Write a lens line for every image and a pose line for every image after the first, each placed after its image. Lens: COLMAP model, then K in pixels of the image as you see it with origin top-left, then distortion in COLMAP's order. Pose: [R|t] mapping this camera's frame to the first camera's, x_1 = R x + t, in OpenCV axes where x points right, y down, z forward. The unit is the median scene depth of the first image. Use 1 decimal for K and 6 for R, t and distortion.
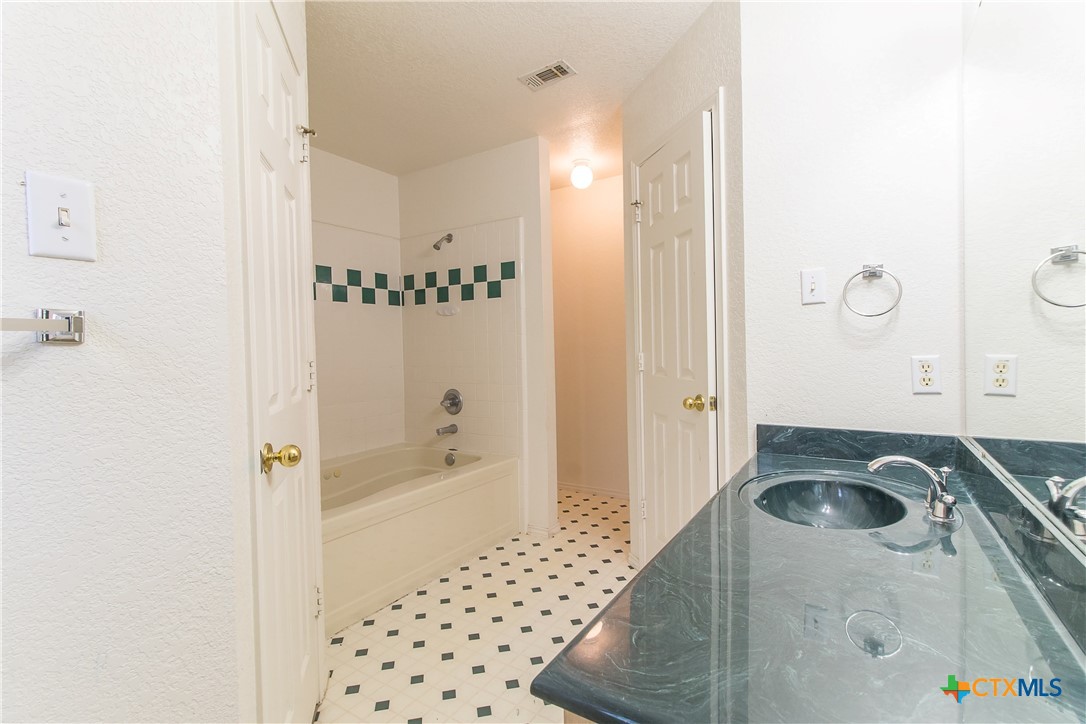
lens RADIAL K [[503.9, 0, 546.8], [0, 503.9, 356.3], [0, 0, 1]] dist [0.003542, -0.000185]
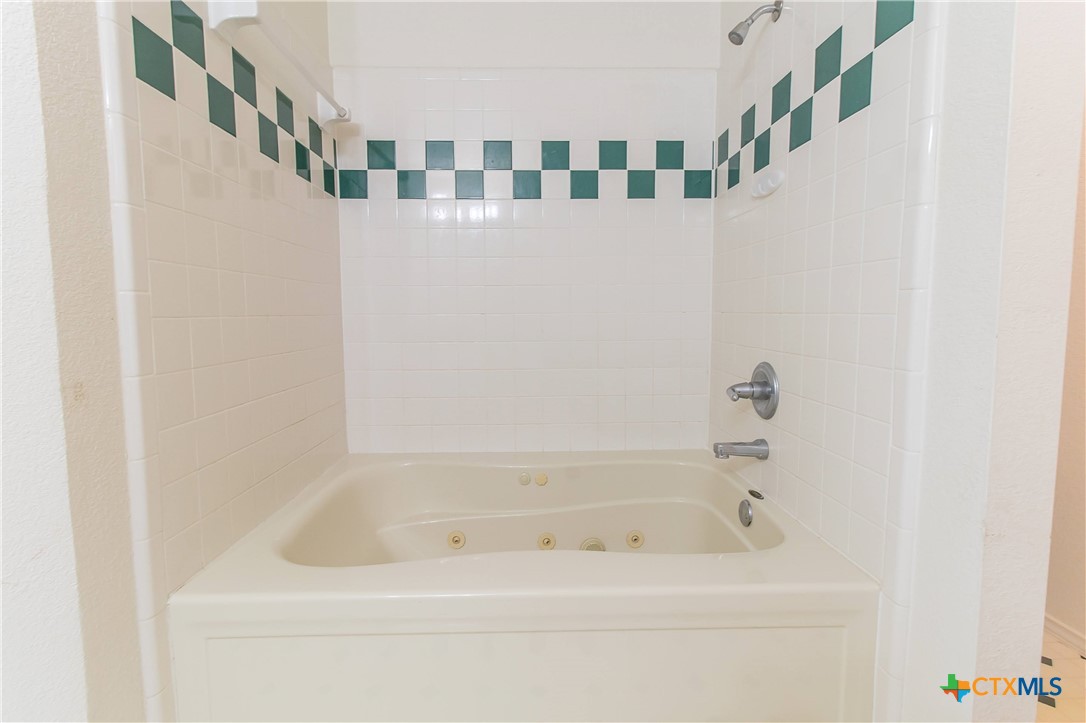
lens RADIAL K [[503.9, 0, 546.8], [0, 503.9, 355.8], [0, 0, 1]] dist [0.003542, -0.000185]
pose [[0.540510, 0.091675, -0.836328, 0.083526], [-0.019102, 0.995127, 0.096737, 0.019728], [0.841121, -0.036312, 0.539627, 0.598586]]
